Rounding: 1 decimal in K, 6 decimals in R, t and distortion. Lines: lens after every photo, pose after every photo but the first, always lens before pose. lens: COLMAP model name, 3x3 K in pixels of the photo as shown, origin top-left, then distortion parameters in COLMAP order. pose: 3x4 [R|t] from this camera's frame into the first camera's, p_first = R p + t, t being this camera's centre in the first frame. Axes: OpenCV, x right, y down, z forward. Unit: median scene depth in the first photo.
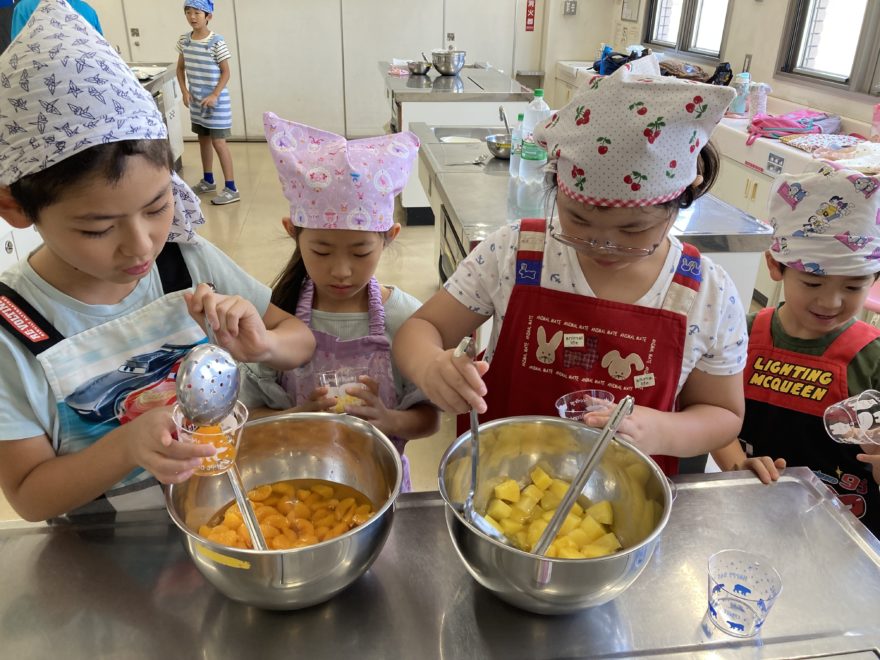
lens RADIAL K [[718.7, 0, 439.7], [0, 718.7, 329.9], [0, 0, 1]] dist [-0.007604, -0.000154]
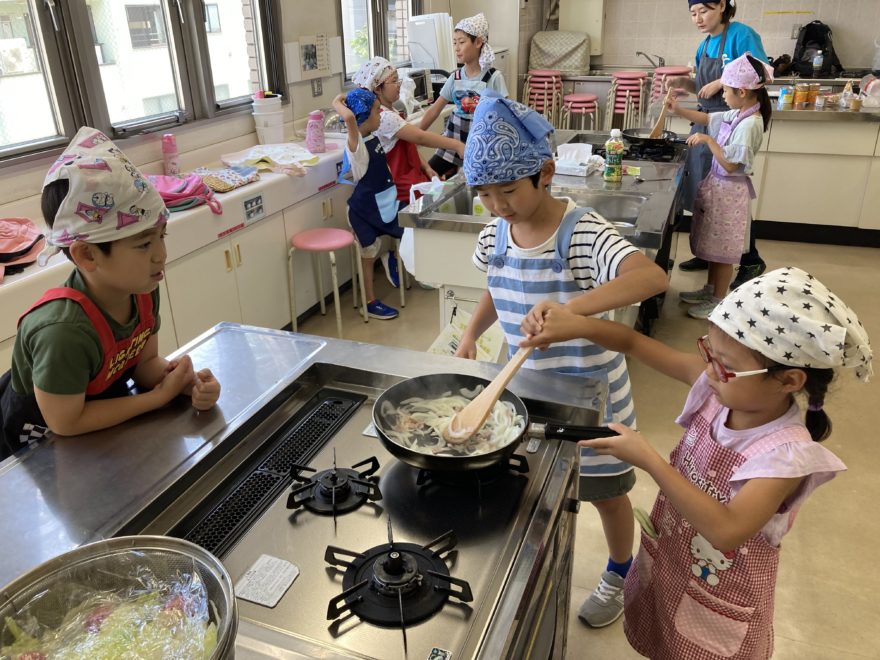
lens RADIAL K [[718.7, 0, 440.0], [0, 718.7, 330.1], [0, 0, 1]] dist [-0.007604, -0.000154]
pose [[-0.884130, -0.192373, 0.425801, -0.157837], [0.209661, 0.651069, 0.729487, -0.740702], [-0.417559, 0.734235, -0.535297, 1.494221]]
